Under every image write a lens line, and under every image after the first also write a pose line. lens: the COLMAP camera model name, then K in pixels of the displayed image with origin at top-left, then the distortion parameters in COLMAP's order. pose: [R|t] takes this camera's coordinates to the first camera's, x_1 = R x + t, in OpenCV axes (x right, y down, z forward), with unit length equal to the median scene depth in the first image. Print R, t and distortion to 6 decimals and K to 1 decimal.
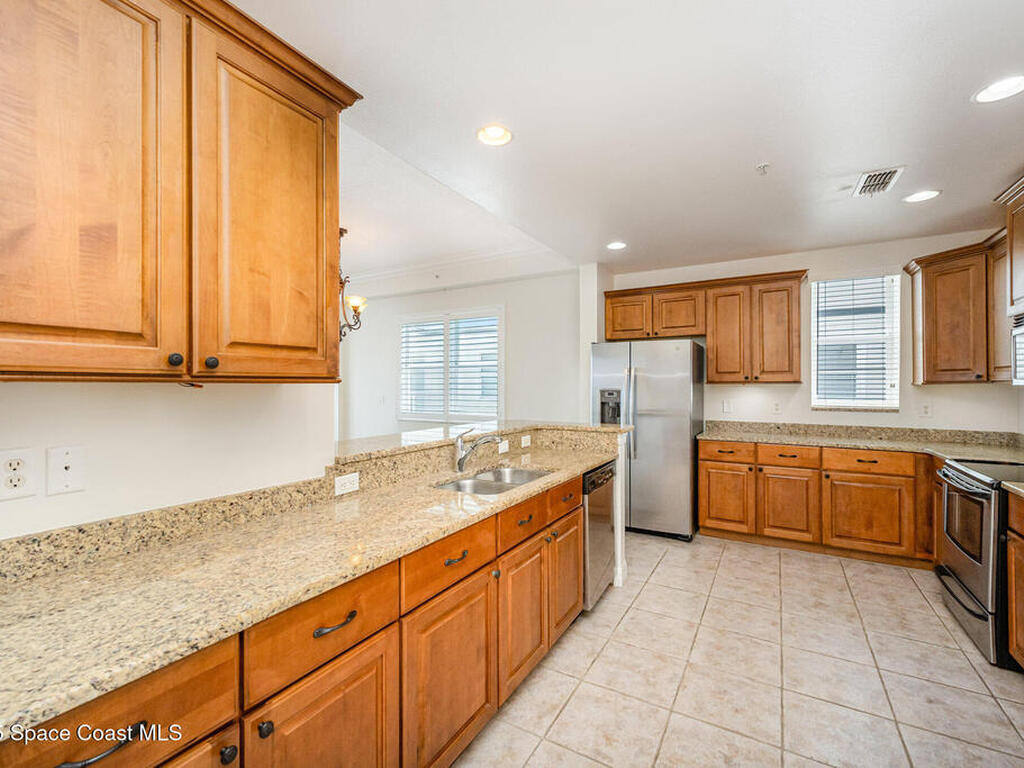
lens RADIAL K [[458.6, 0, 510.8], [0, 458.6, 385.4], [0, 0, 1]] dist [0.001462, -0.000681]
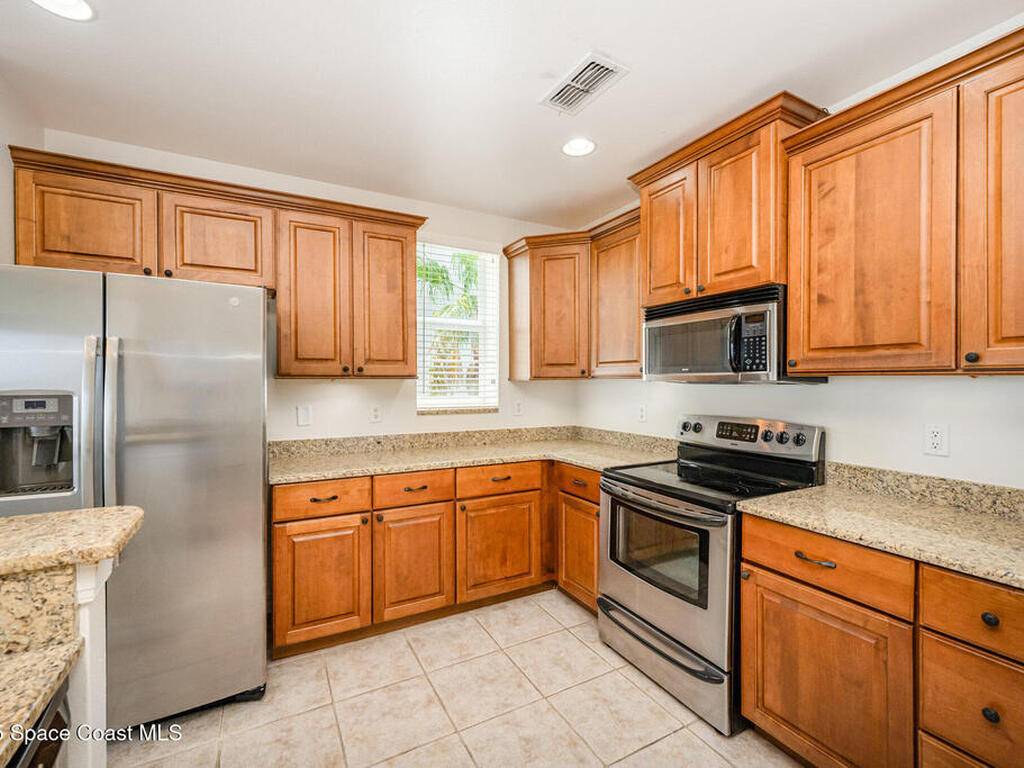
lens RADIAL K [[458.6, 0, 515.4], [0, 458.6, 383.7], [0, 0, 1]] dist [0.001462, -0.000681]
pose [[0.518166, -0.004688, 0.855267, 0.120236], [0.000034, 0.999985, 0.005461, -0.000278], [-0.855280, -0.002801, 0.518158, 0.561322]]
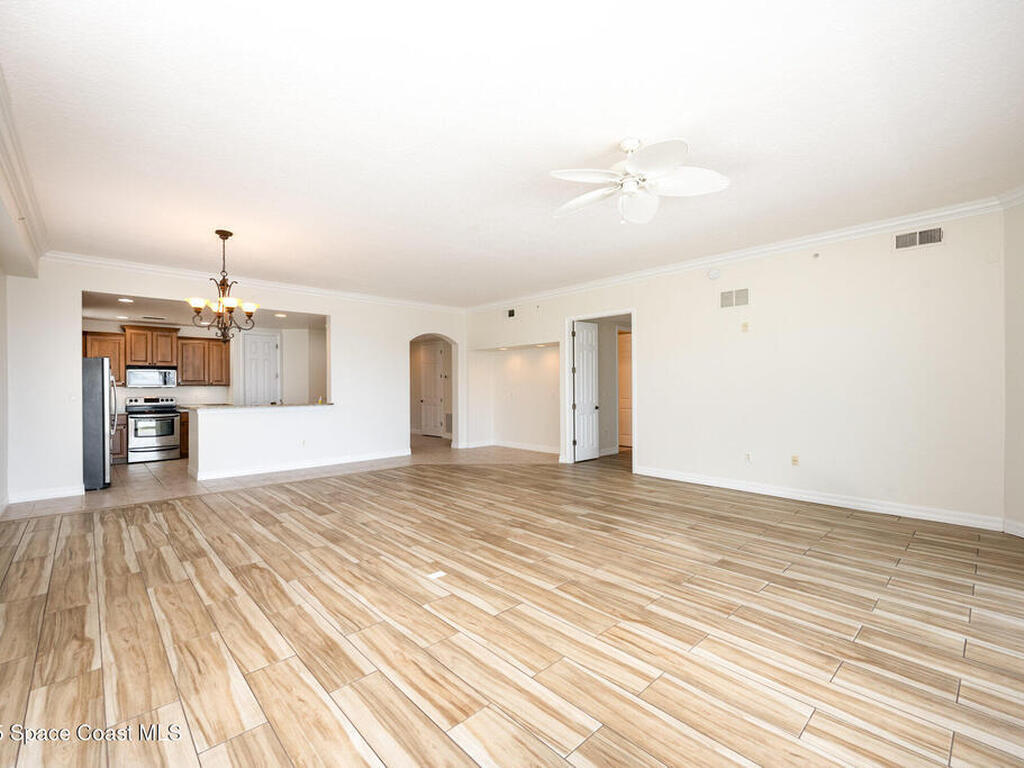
lens RADIAL K [[458.6, 0, 510.6], [0, 458.6, 385.3], [0, 0, 1]] dist [0.001462, -0.000681]
pose [[-0.957801, 0.005523, 0.287379, -1.722902], [0.006255, 0.999979, 0.001627, -0.001083], [-0.287364, 0.003356, -0.957816, 2.438689]]
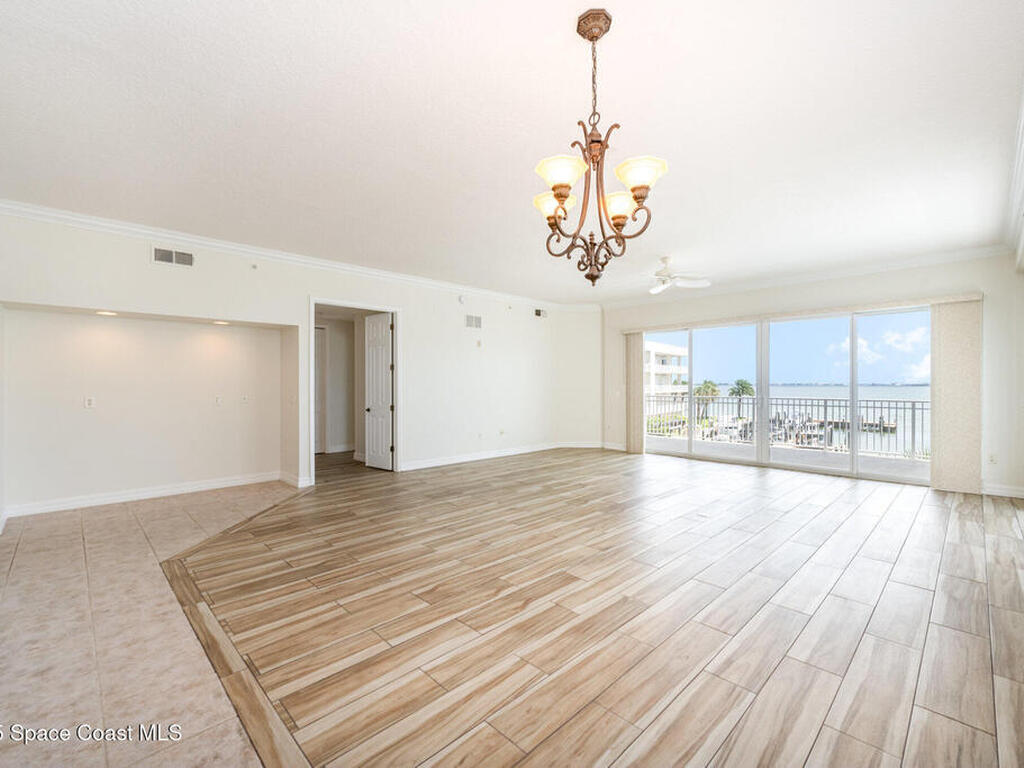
lens RADIAL K [[458.6, 0, 513.1], [0, 458.6, 388.6], [0, 0, 1]] dist [0.001462, -0.000681]
pose [[-0.256286, 0.008916, -0.966560, 0.086720], [-0.000754, 0.999955, 0.009424, 0.002546], [0.966601, 0.003144, -0.256268, 1.415880]]
